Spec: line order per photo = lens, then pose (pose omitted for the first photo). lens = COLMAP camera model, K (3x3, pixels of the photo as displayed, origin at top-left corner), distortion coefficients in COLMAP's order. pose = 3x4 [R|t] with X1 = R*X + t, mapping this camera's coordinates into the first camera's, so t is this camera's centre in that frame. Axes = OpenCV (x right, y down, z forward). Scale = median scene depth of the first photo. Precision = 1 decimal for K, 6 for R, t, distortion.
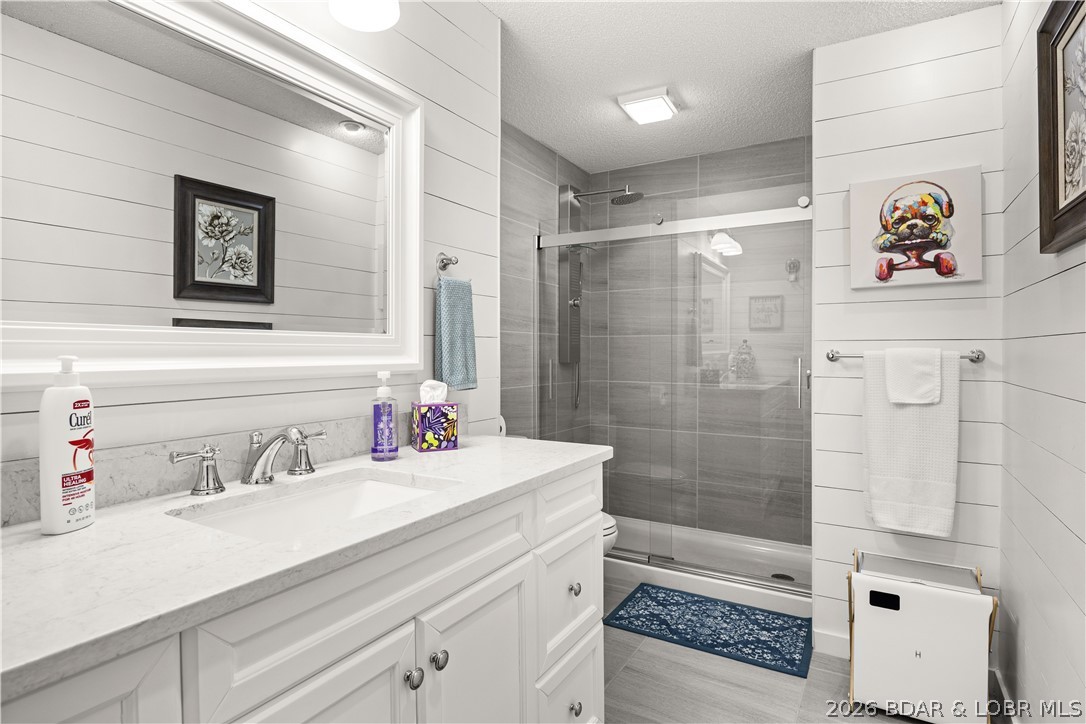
lens RADIAL K [[562.3, 0, 541.5], [0, 562.3, 361.3], [0, 0, 1]] dist [0.004949, 0.000856]
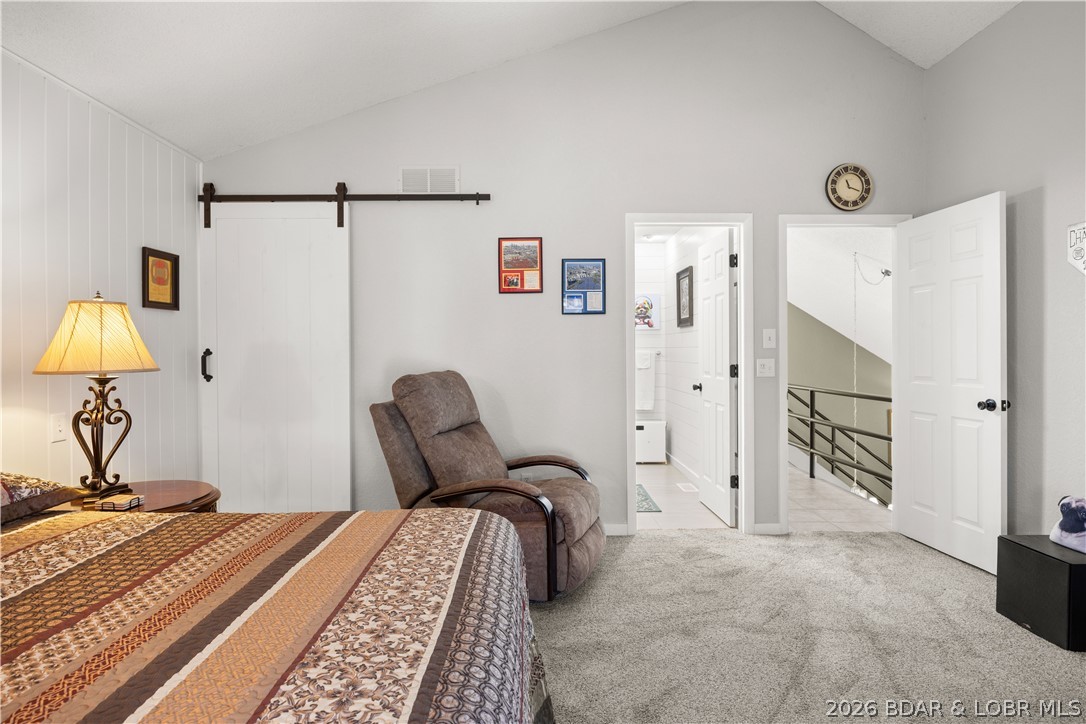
lens RADIAL K [[562.3, 0, 544.1], [0, 562.3, 358.1], [0, 0, 1]] dist [0.004949, 0.000856]
pose [[0.852387, -0.004403, 0.522894, -1.424773], [0.011002, 0.999894, -0.009516, 0.041895], [-0.522796, 0.013865, 0.852345, -1.352672]]
